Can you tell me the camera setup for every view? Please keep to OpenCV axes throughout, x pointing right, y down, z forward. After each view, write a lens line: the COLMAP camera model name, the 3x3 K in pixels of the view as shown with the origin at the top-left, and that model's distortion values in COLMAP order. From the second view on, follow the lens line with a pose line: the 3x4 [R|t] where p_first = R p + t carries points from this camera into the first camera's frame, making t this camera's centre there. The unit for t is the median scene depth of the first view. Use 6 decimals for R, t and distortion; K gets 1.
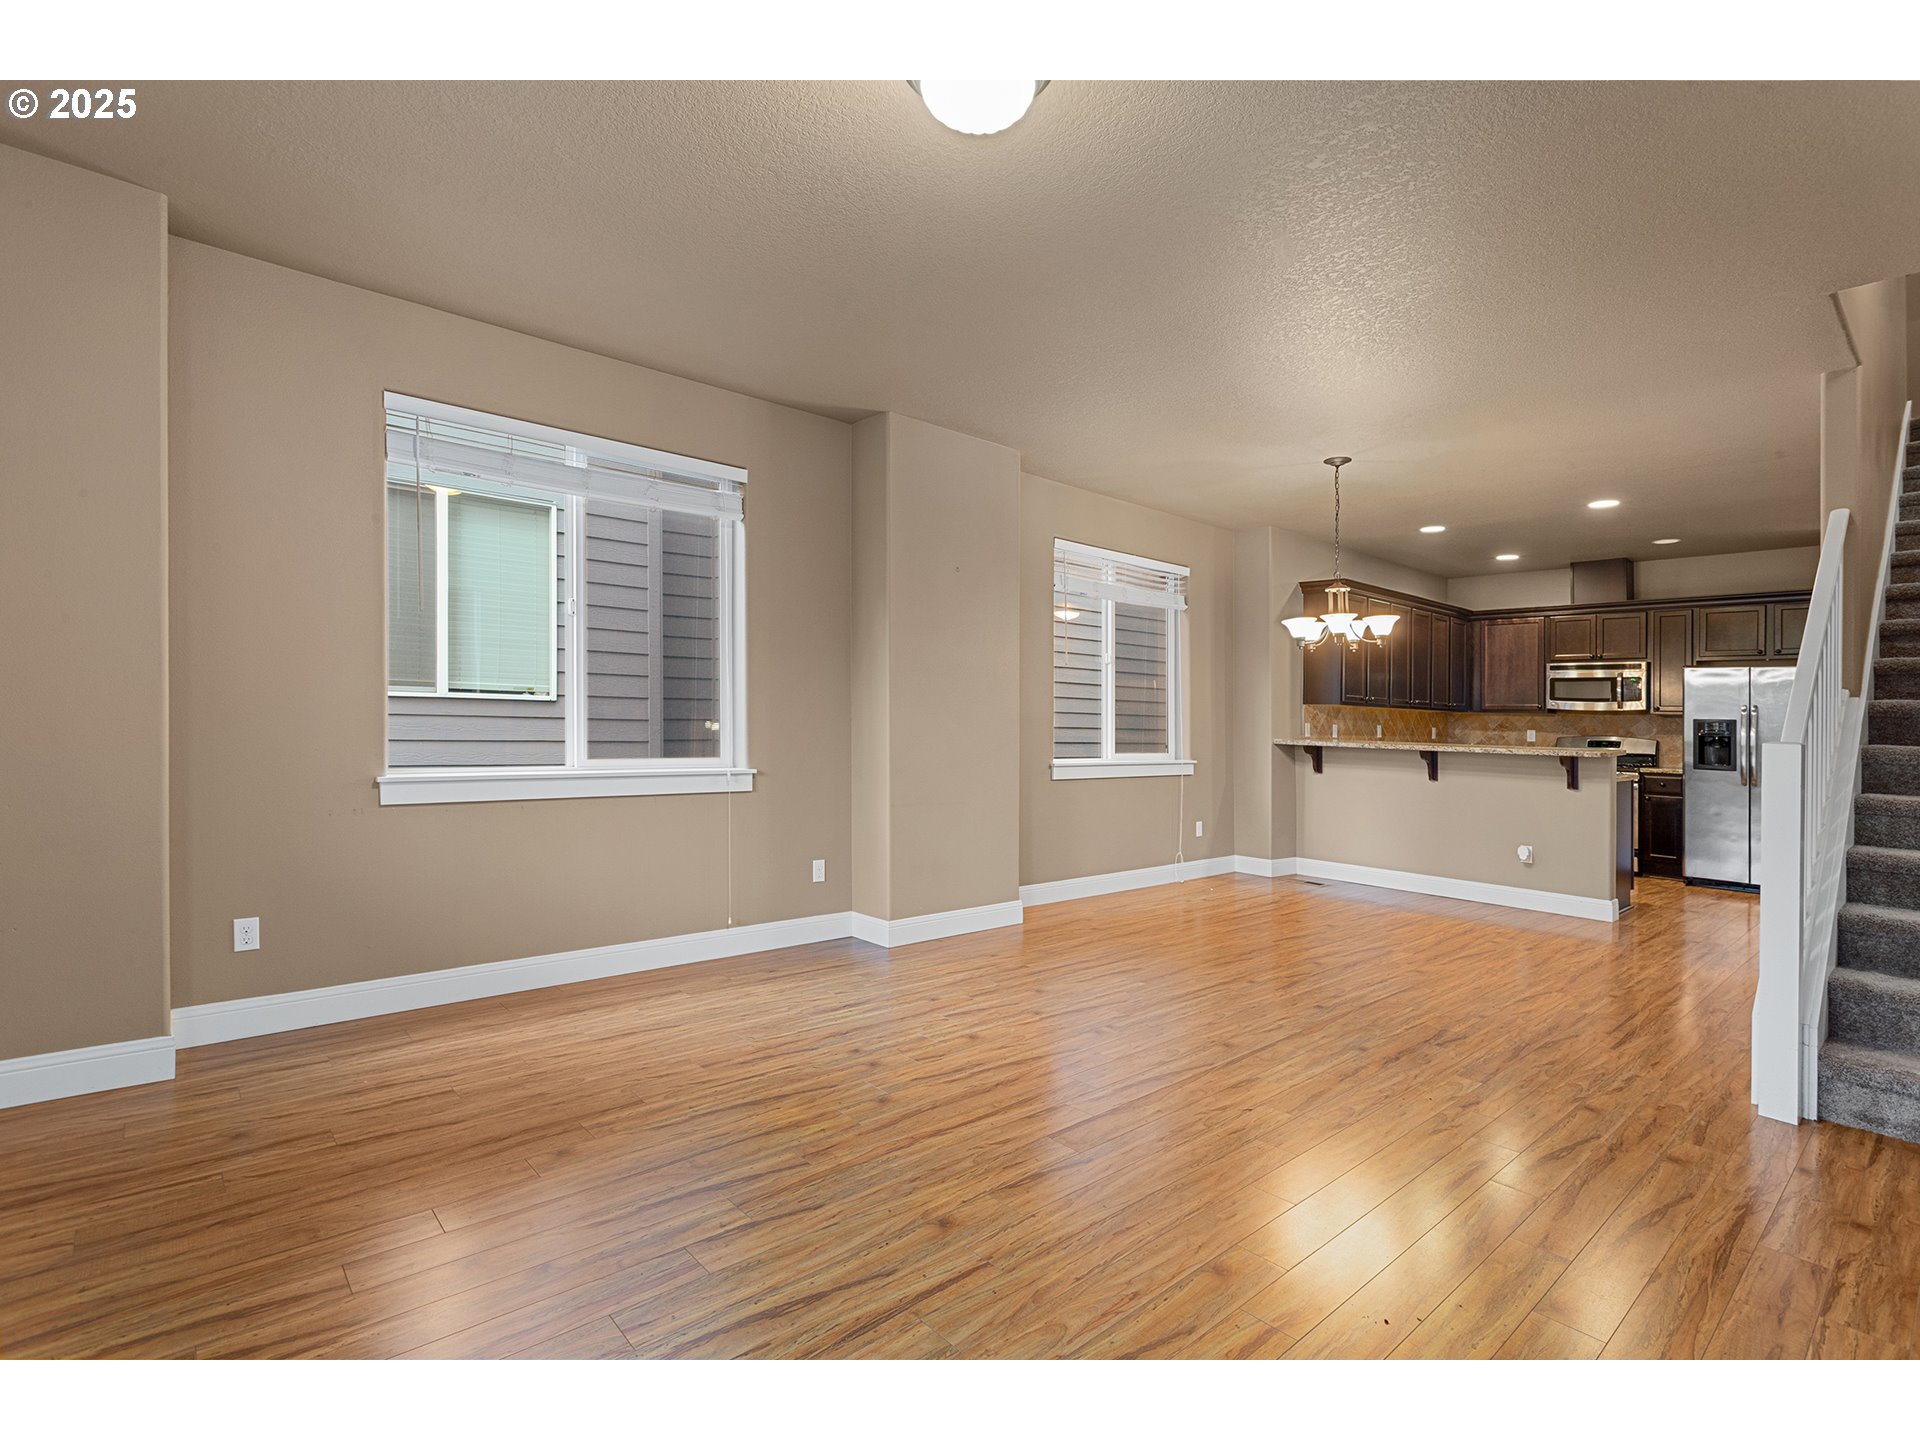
lens RADIAL K [[904.8, 0, 931.5], [0, 904.8, 727.5], [0, 0, 1]] dist [0.004858, 0.000631]
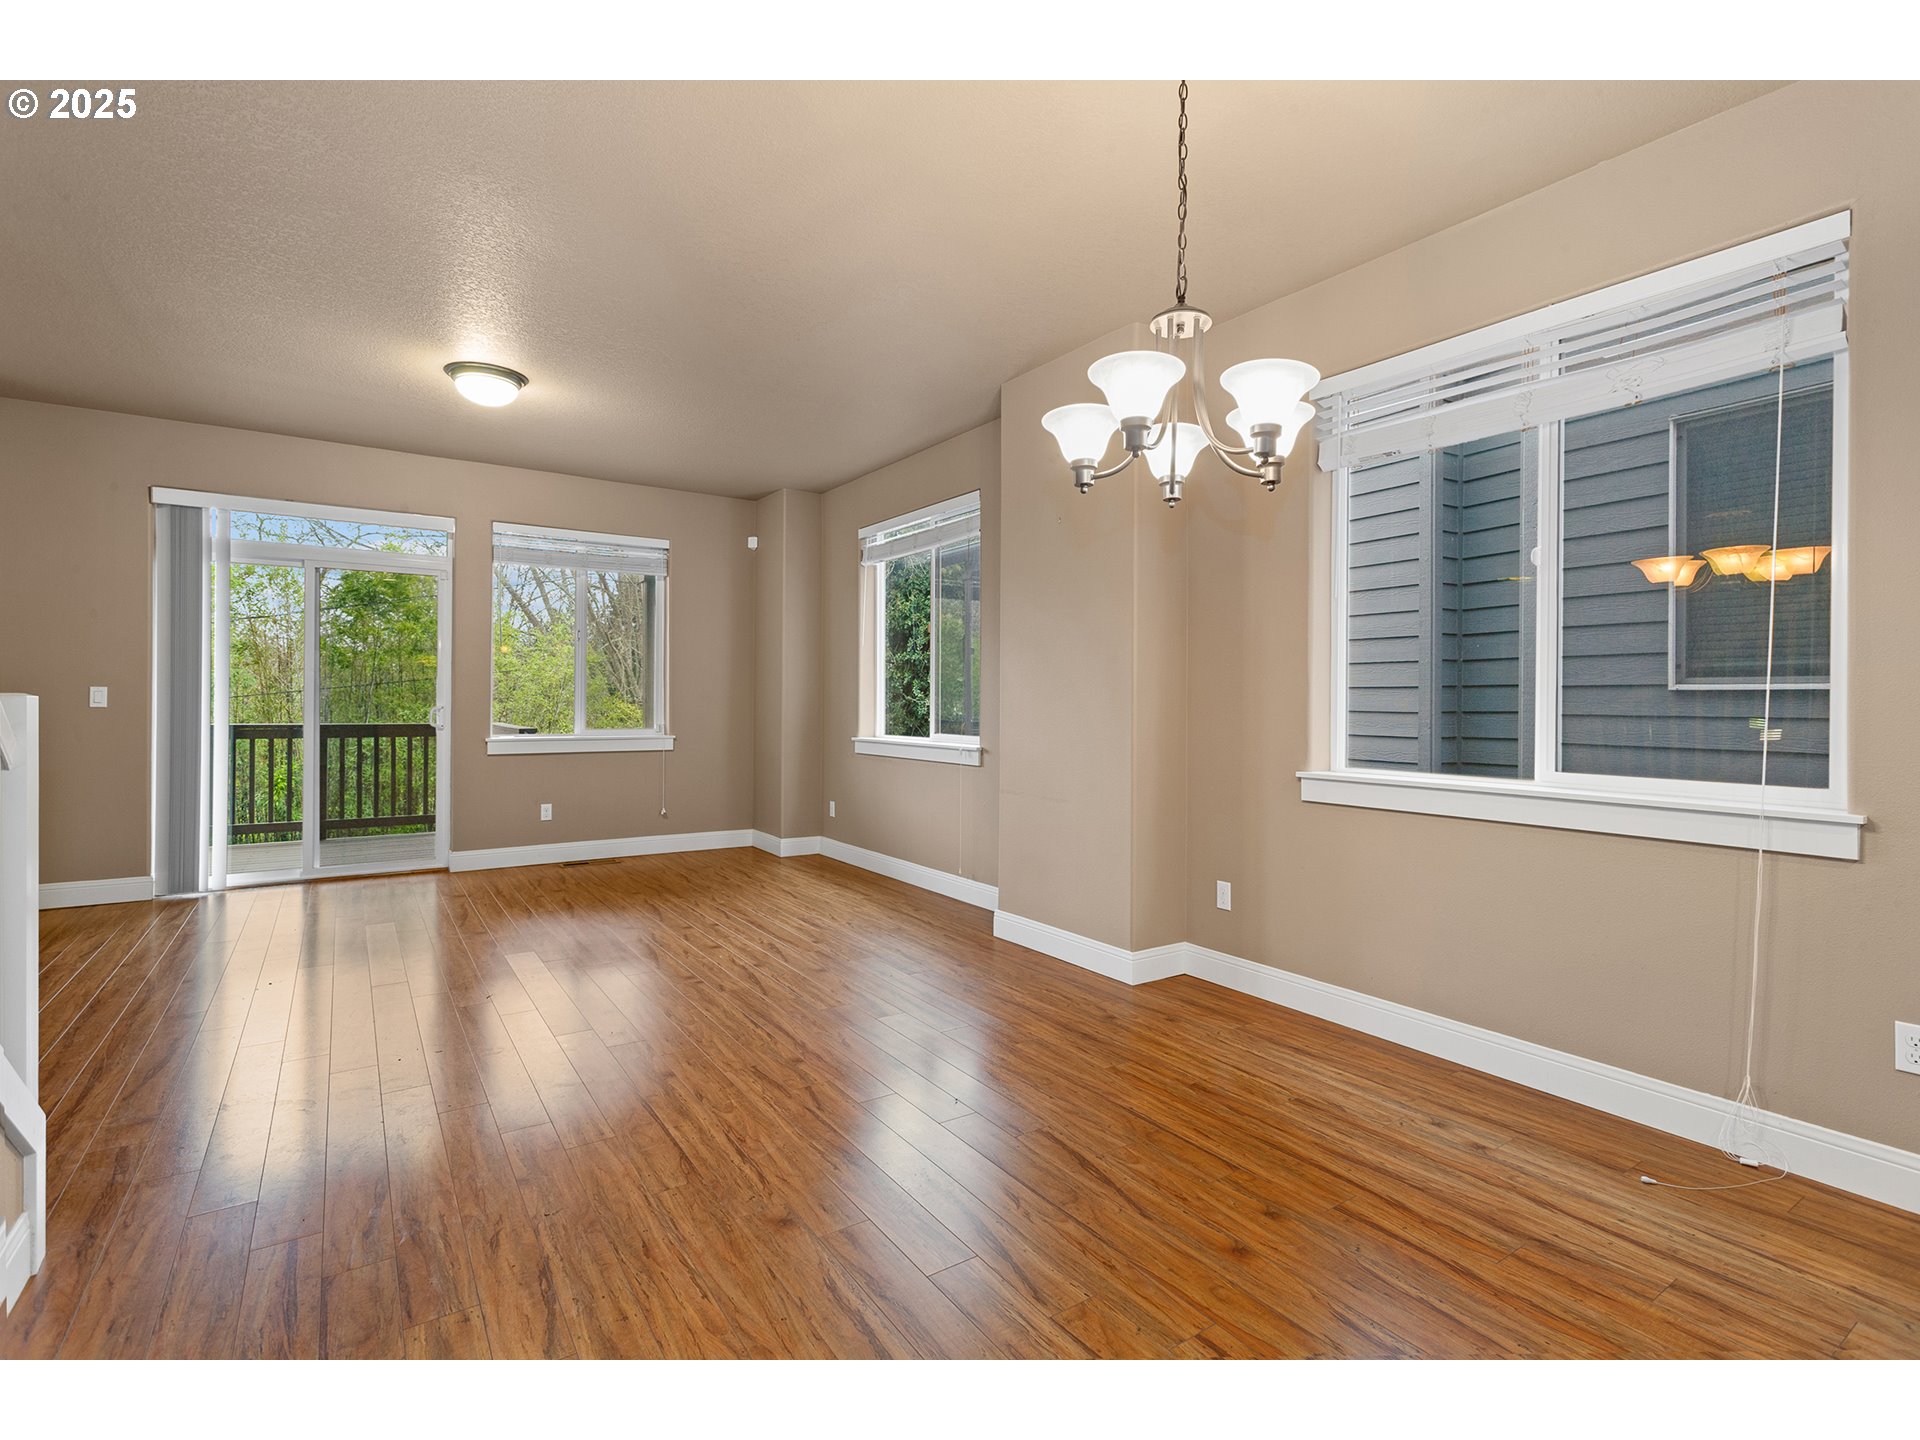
lens RADIAL K [[920.1, 0, 987.8], [0, 920.1, 697.5], [0, 0, 1]] dist [0.001097, 0.000191]
pose [[-0.090850, -0.028667, -0.995452, 0.694355], [-0.017200, 0.999482, -0.027213, 0.011034], [0.995716, 0.014649, -0.091296, 0.793217]]
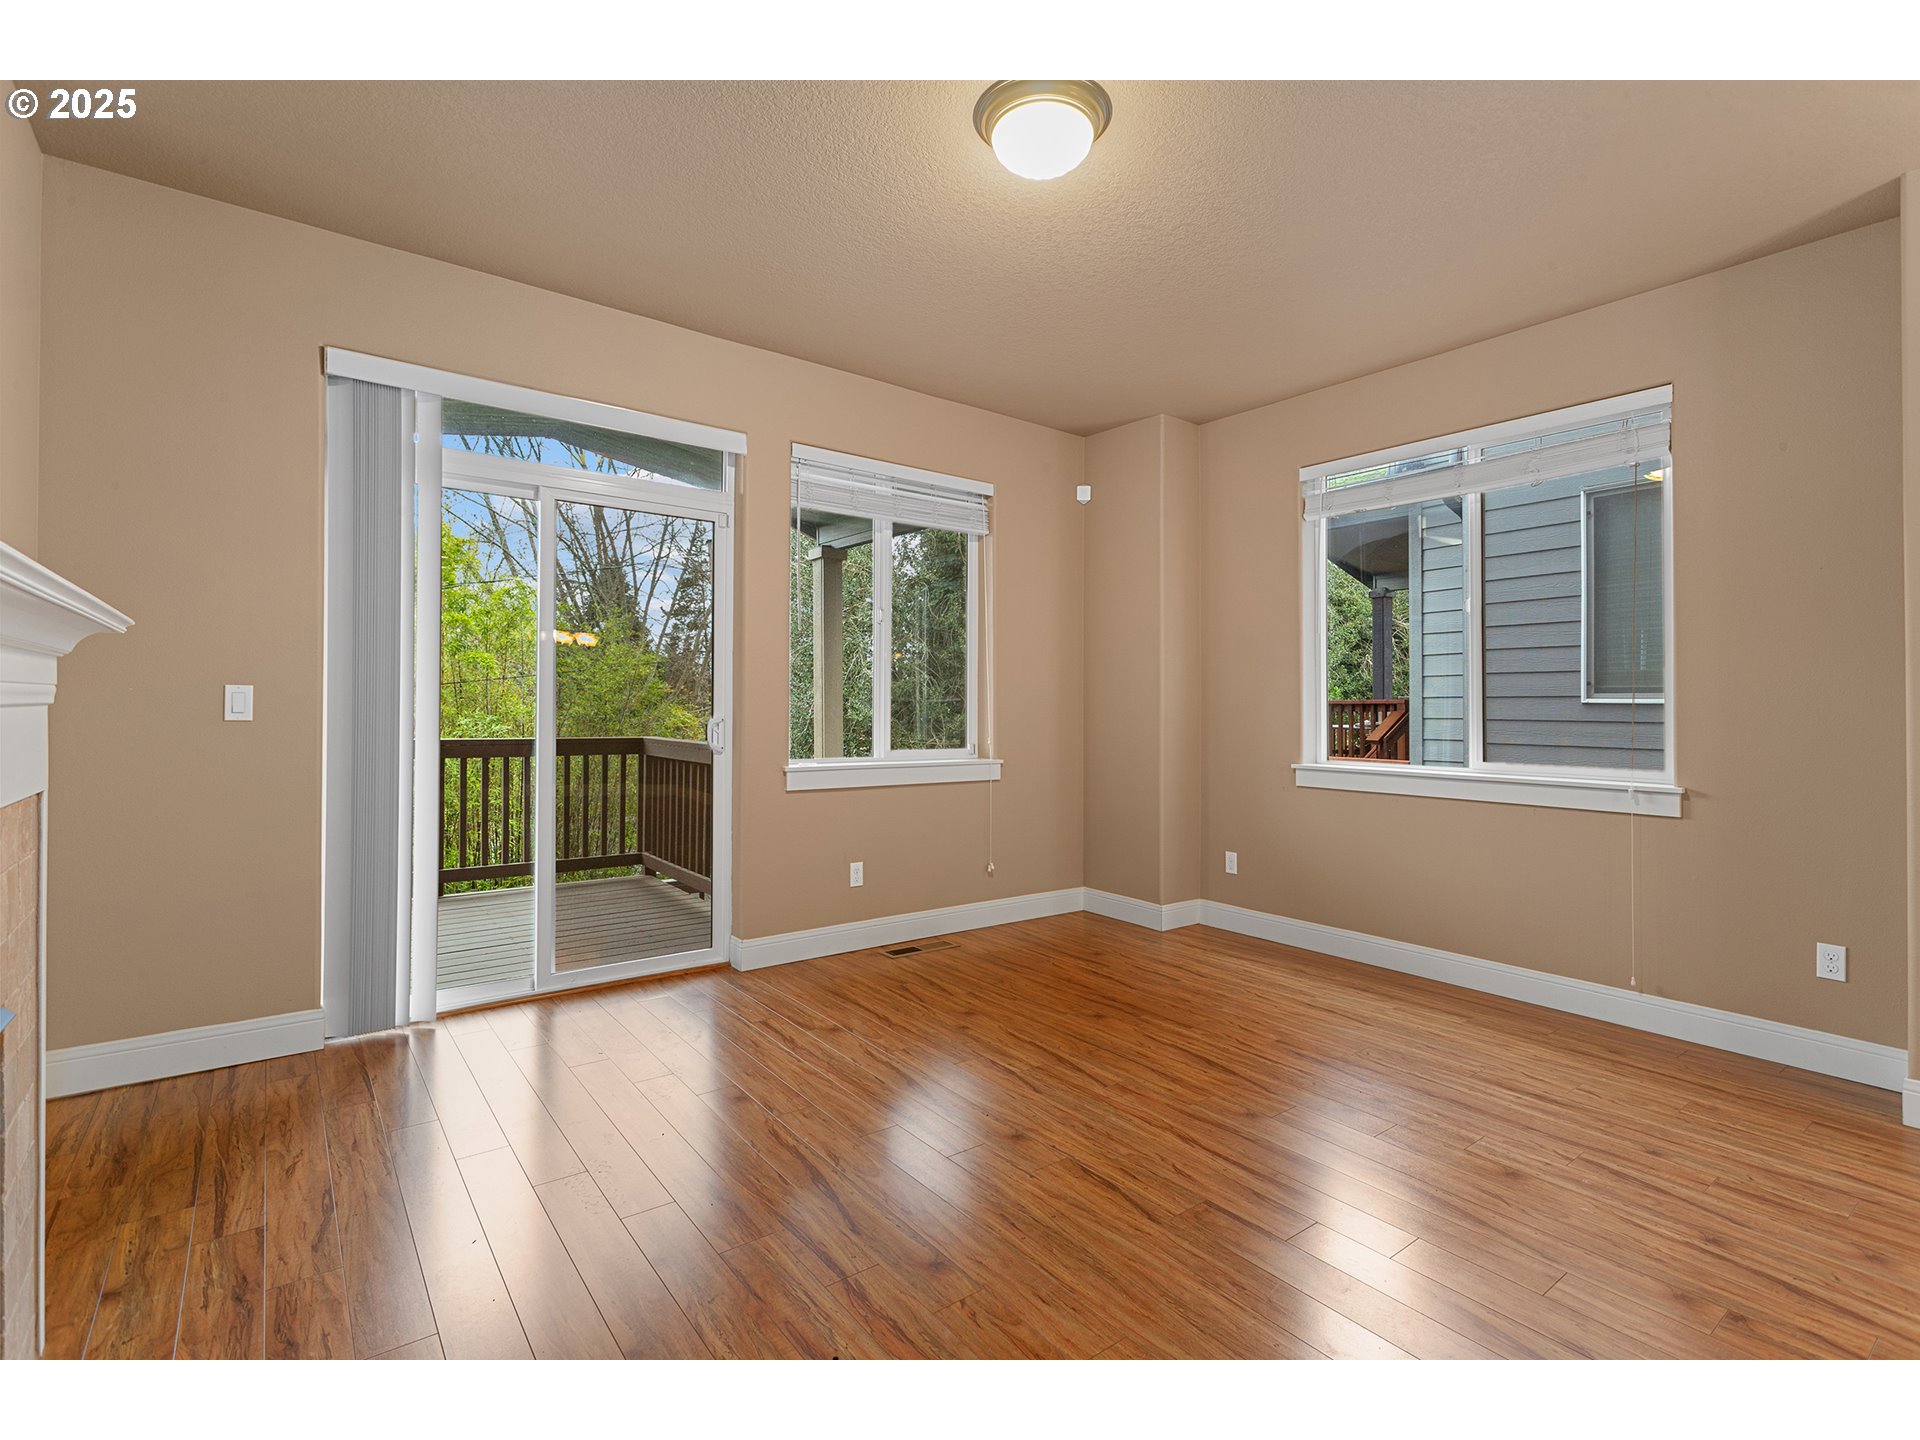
lens RADIAL K [[920.1, 0, 987.8], [0, 920.1, 697.5], [0, 0, 1]] dist [0.001097, 0.000191]
pose [[-0.043696, -0.038543, -0.998301, 0.405687], [-0.019820, 0.999092, -0.037706, 0.010228], [0.998848, 0.018139, -0.044421, 0.335726]]
